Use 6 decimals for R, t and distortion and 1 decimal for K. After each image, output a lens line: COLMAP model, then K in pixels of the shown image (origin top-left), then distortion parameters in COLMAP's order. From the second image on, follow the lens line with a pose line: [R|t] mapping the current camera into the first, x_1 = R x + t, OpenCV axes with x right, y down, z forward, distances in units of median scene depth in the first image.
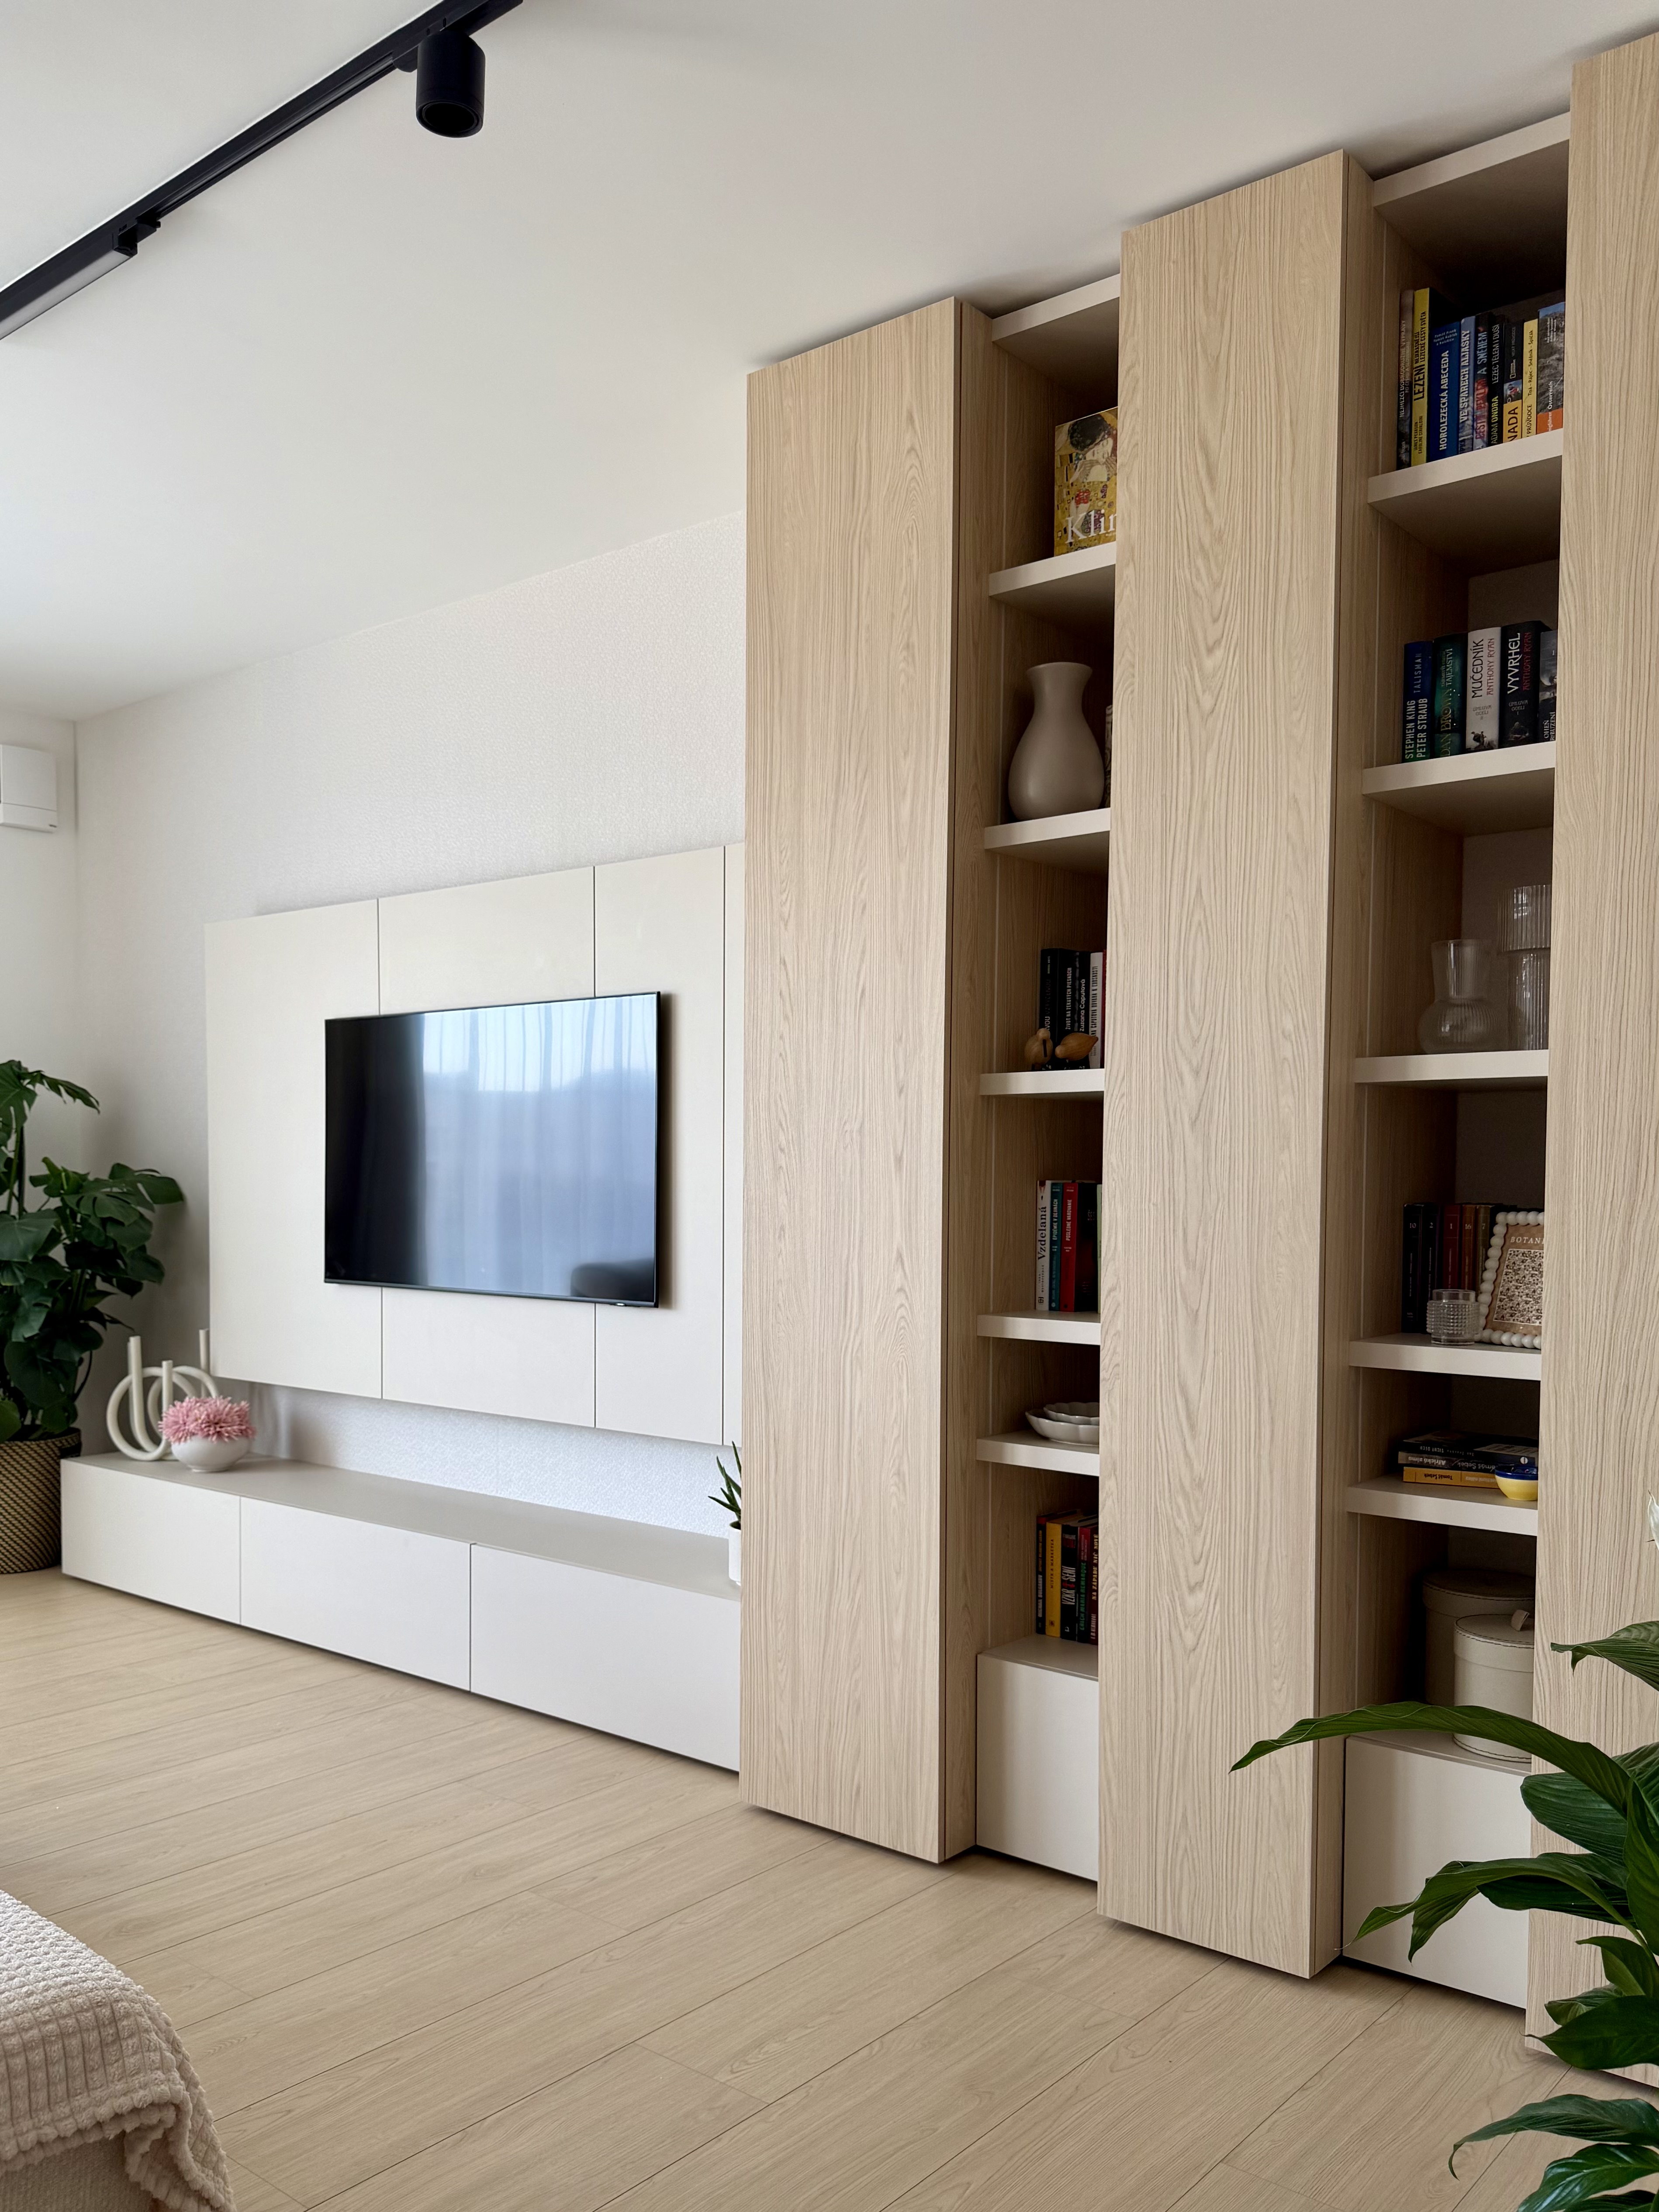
lens RADIAL K [[1739.6, 0, 749.1], [0, 1739.6, 1244.8], [0, 0, 1]] dist [0.106380, -0.169755]
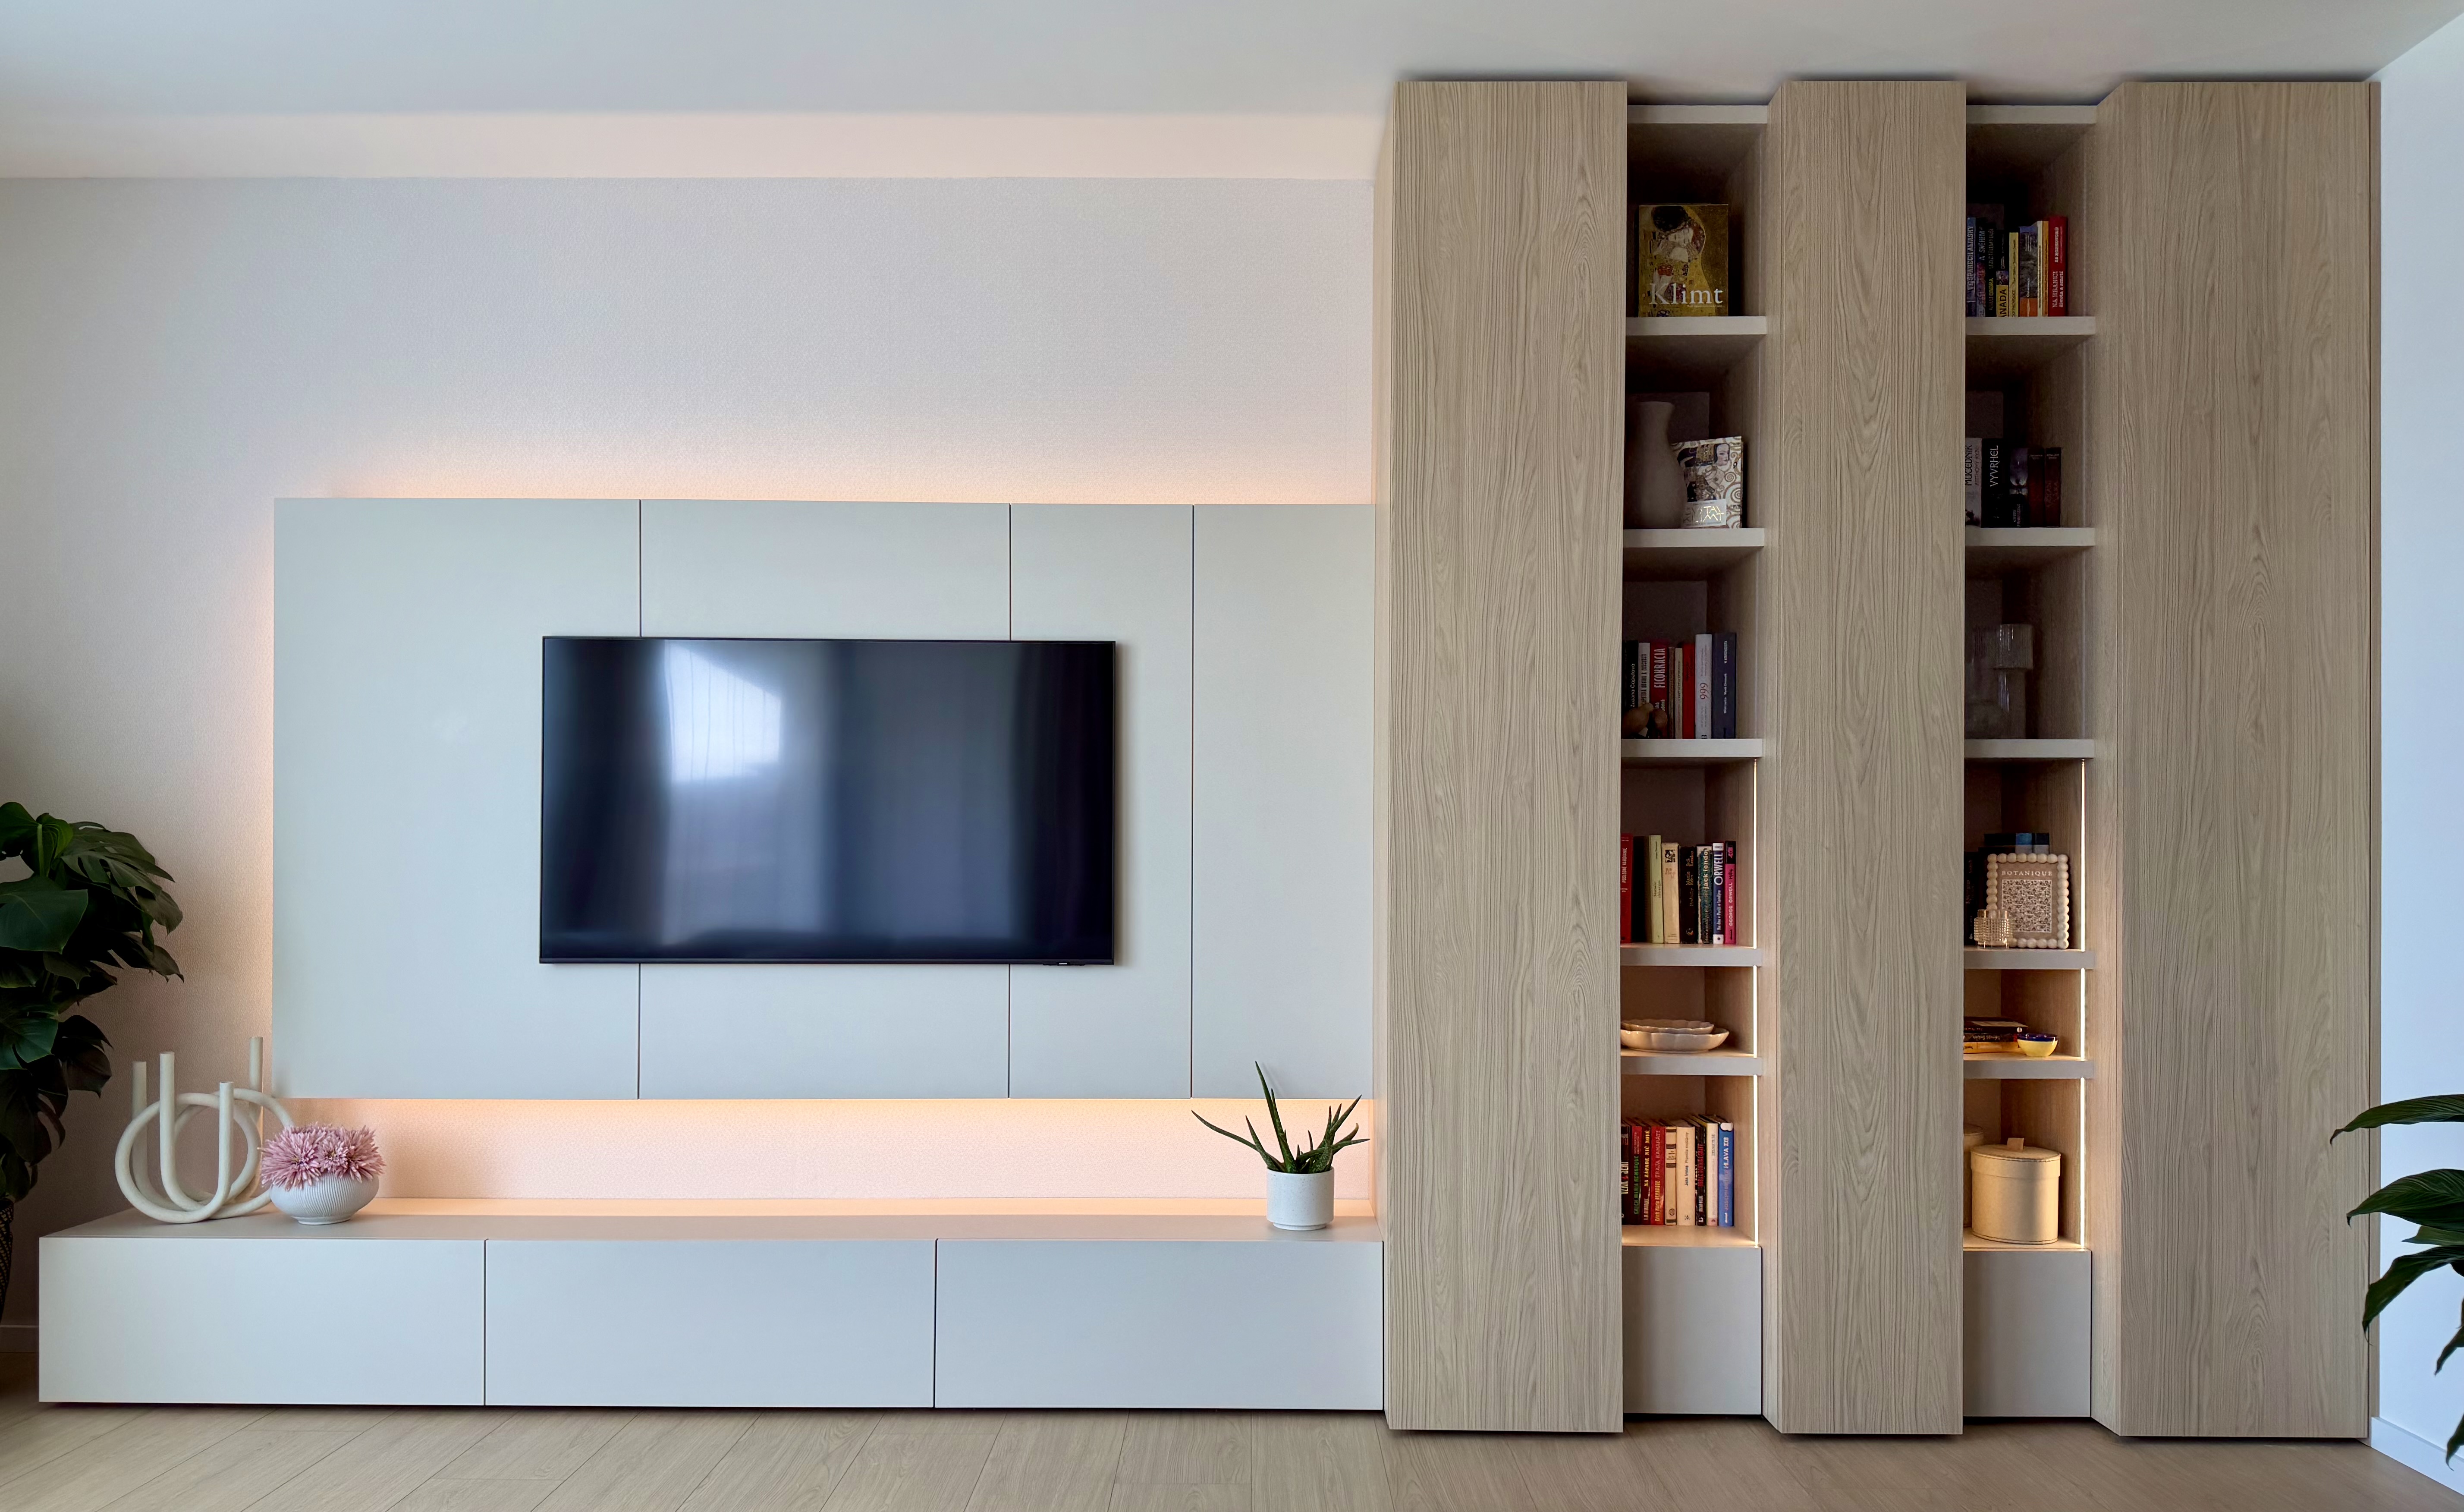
lens RADIAL K [[1730.2, 0, 1237.4], [0, 1730.2, 849.3], [0, 0, 1]] dist [0.077490, -0.100040]
pose [[0.768241, -0.000921, 0.640159, -0.803098], [0.026744, 0.999172, -0.030658, 0.004170], [-0.639601, 0.040673, 0.767630, 0.278491]]
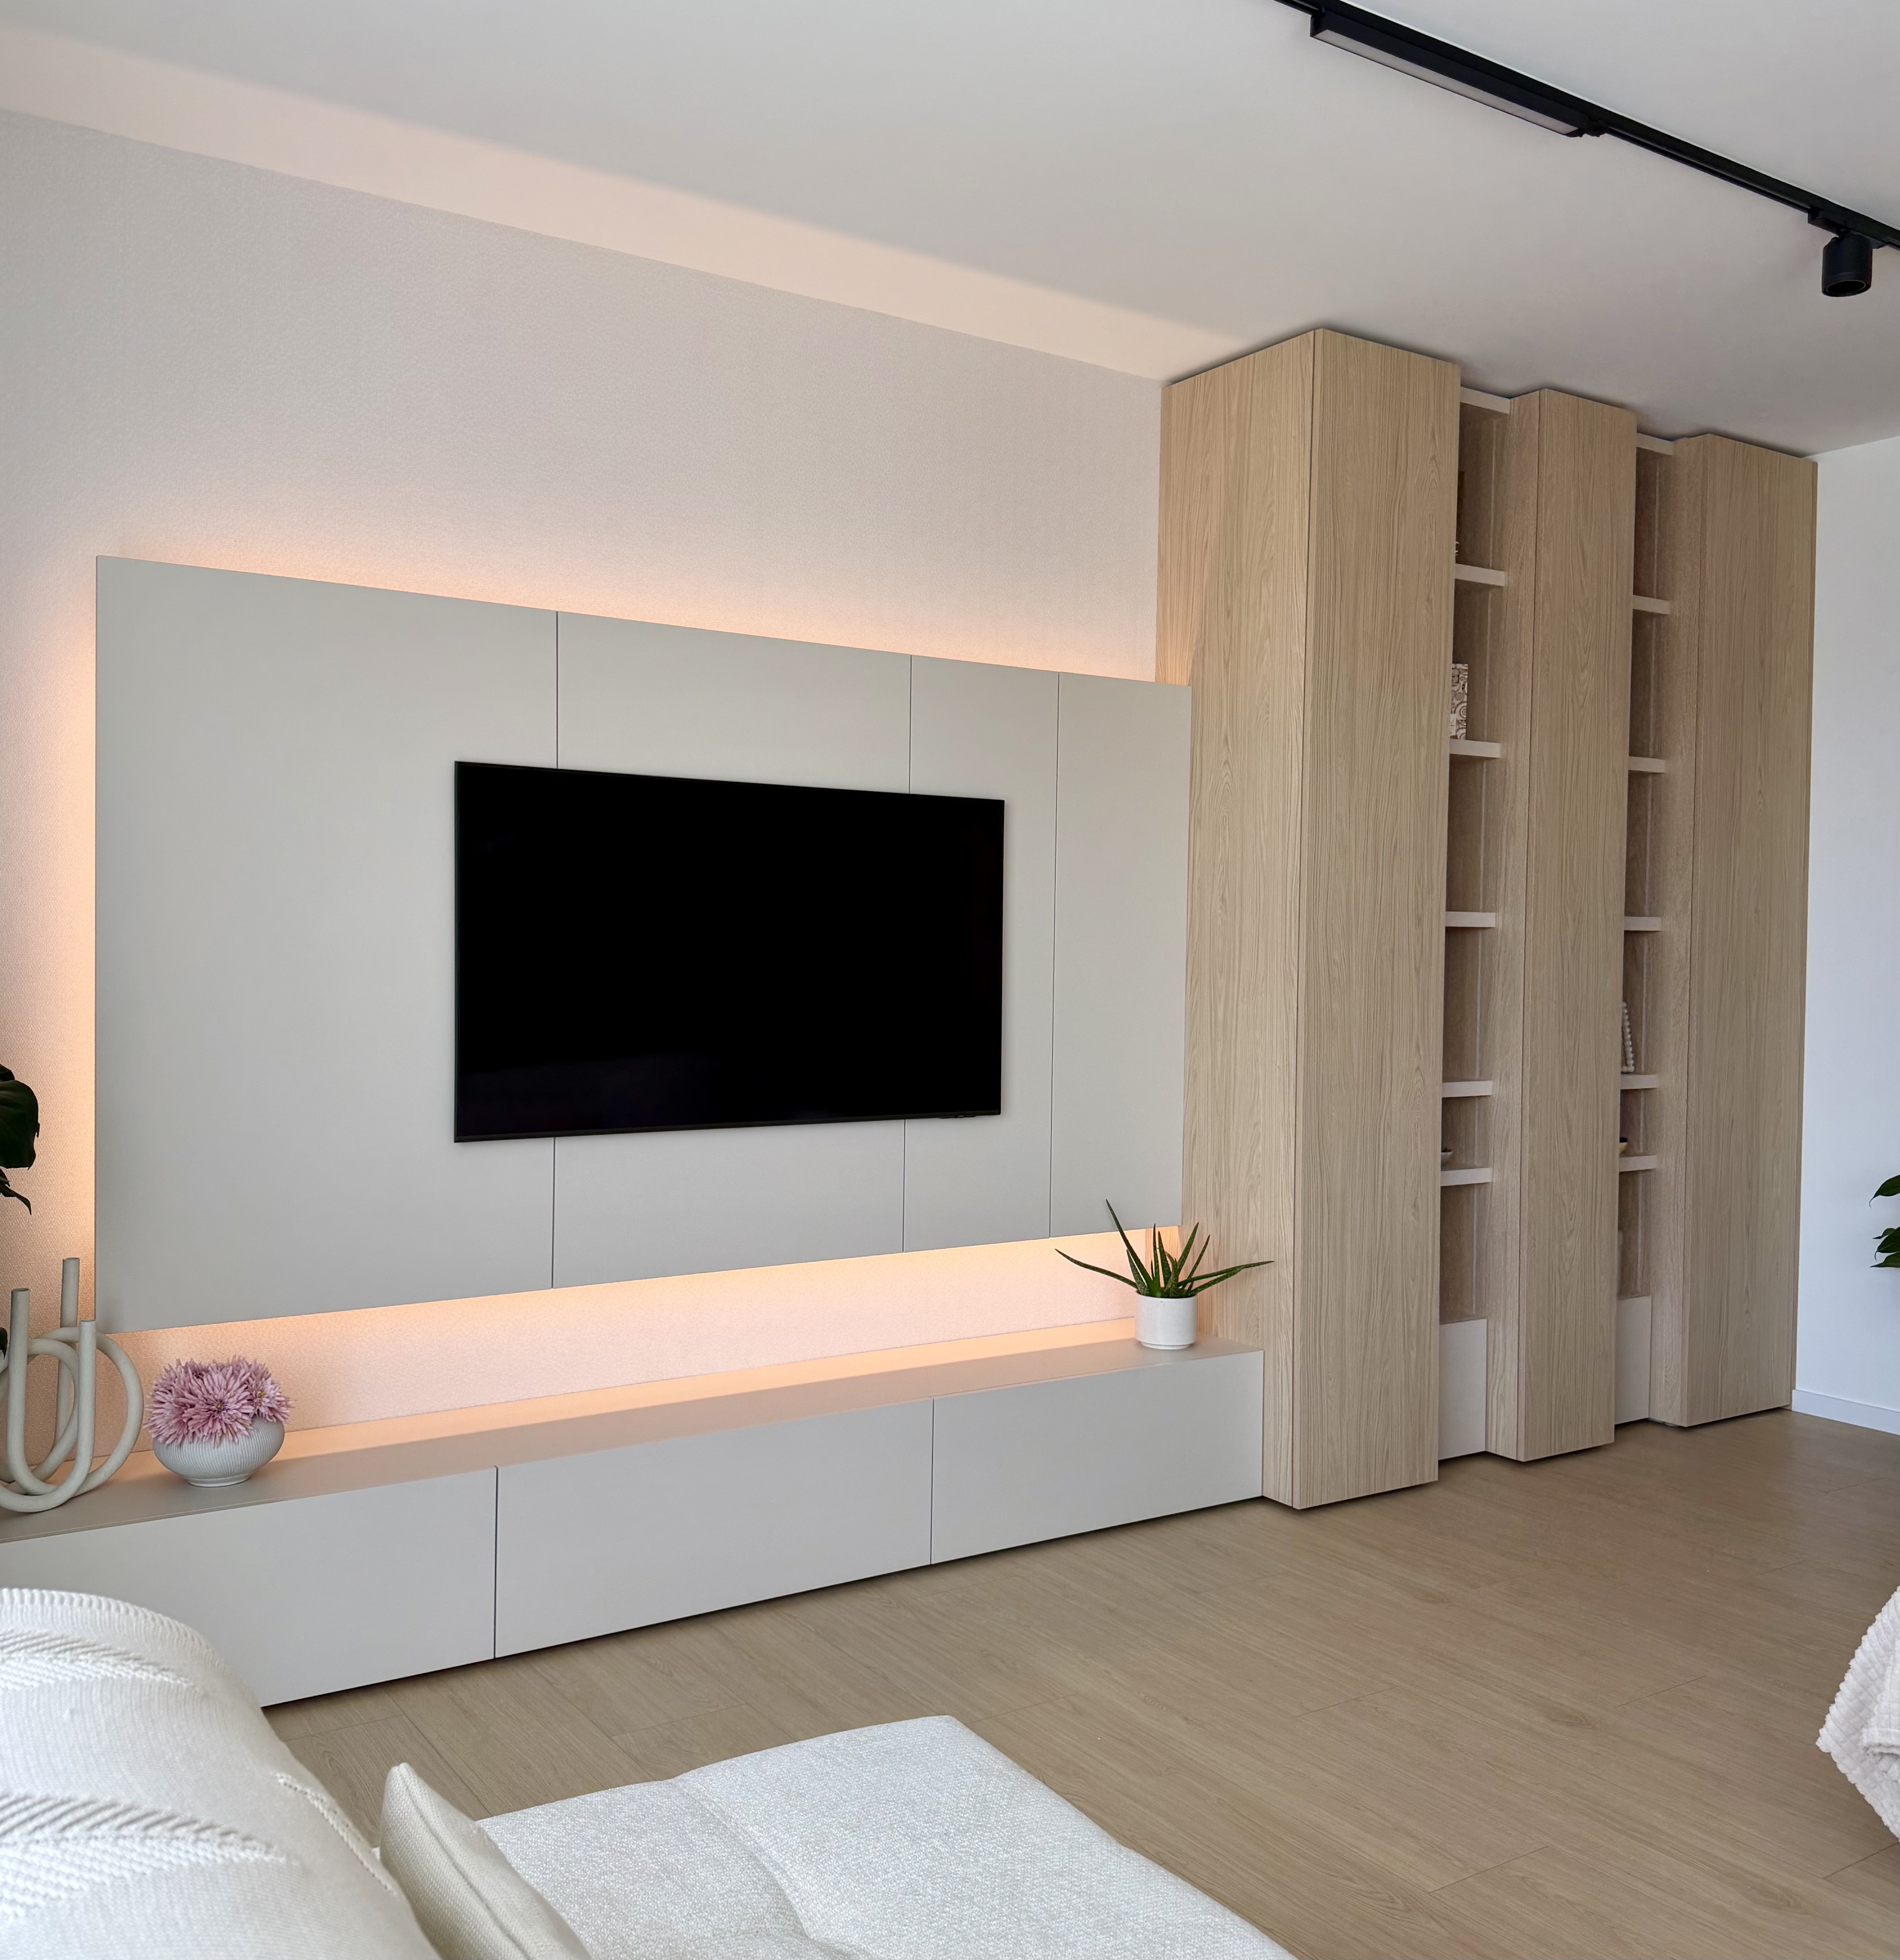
lens RADIAL K [[1837.5, 0, 951.6], [0, 1837.5, 991.4], [0, 0, 1]] dist [0.188812, -0.428139]
pose [[0.269792, -0.027841, 0.962516, -1.402799], [0.026377, 0.999421, 0.021515, -0.075743], [-0.962557, 0.019584, 0.270370, 0.961374]]
